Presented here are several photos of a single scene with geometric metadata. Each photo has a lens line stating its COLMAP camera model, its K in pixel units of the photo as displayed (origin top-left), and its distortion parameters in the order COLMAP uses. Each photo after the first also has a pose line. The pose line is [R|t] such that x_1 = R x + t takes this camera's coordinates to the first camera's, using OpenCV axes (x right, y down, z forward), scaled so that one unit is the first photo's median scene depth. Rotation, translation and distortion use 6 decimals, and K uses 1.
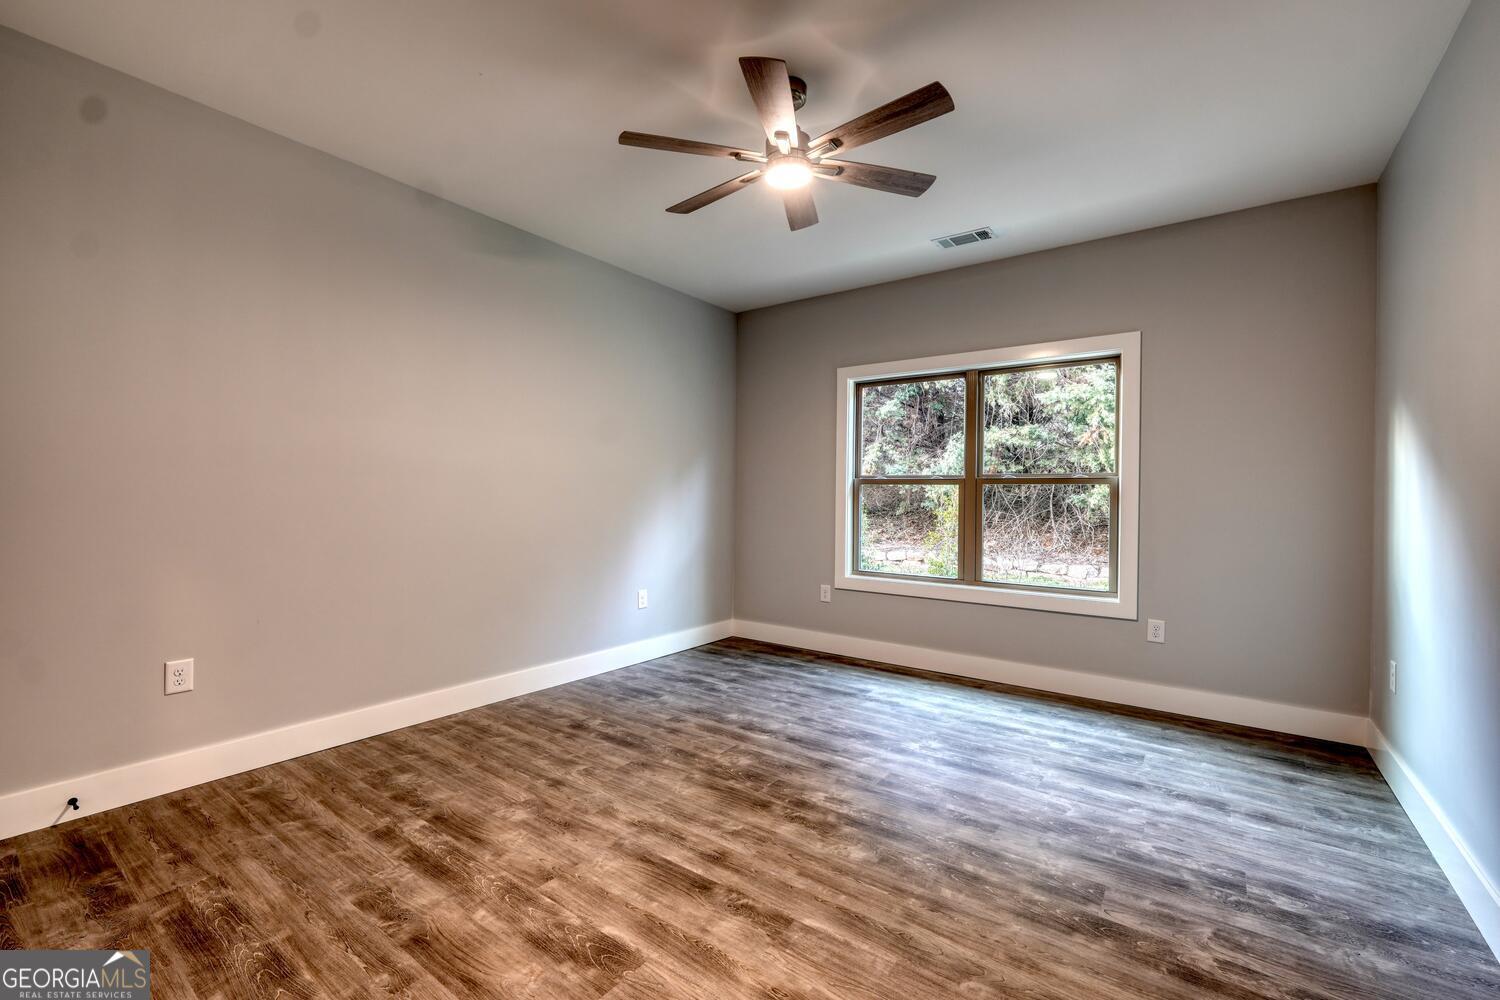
lens RADIAL K [[637.5, 0, 749.5], [0, 637.5, 501.8], [0, 0, 1]] dist [-0.009913, 0.006468]
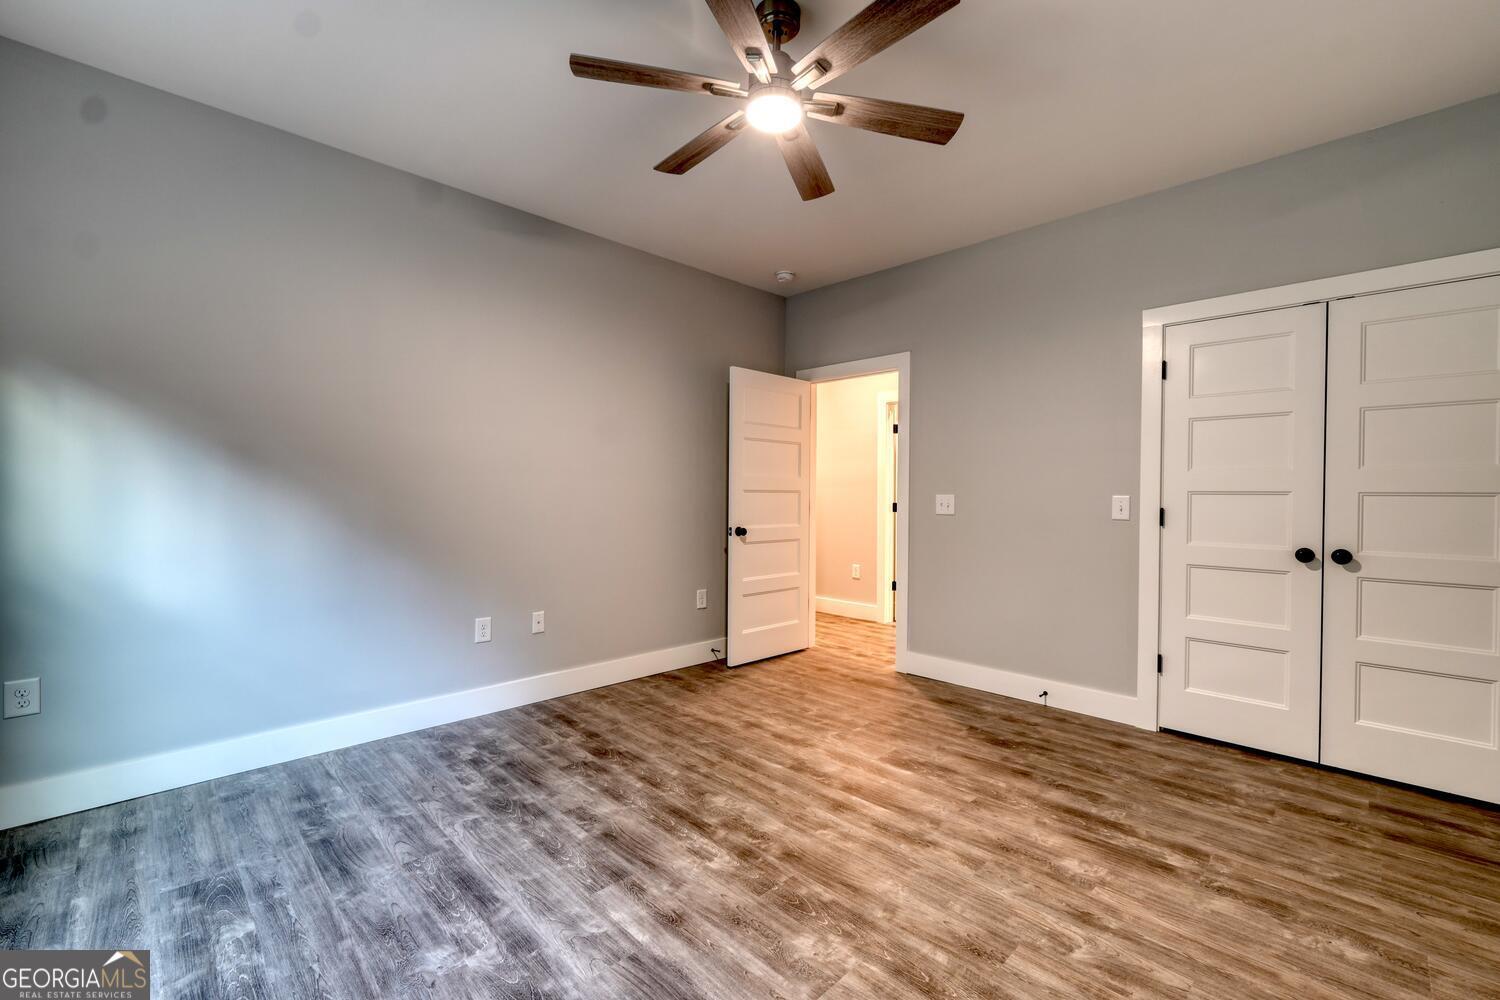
lens RADIAL K [[637.5, 0, 749.5], [0, 637.5, 501.8], [0, 0, 1]] dist [-0.009913, 0.006468]
pose [[-0.987664, -0.020750, 0.155209, -0.050766], [-0.017961, 0.999651, 0.019350, -0.013764], [-0.155556, 0.016324, -0.987692, 1.978060]]
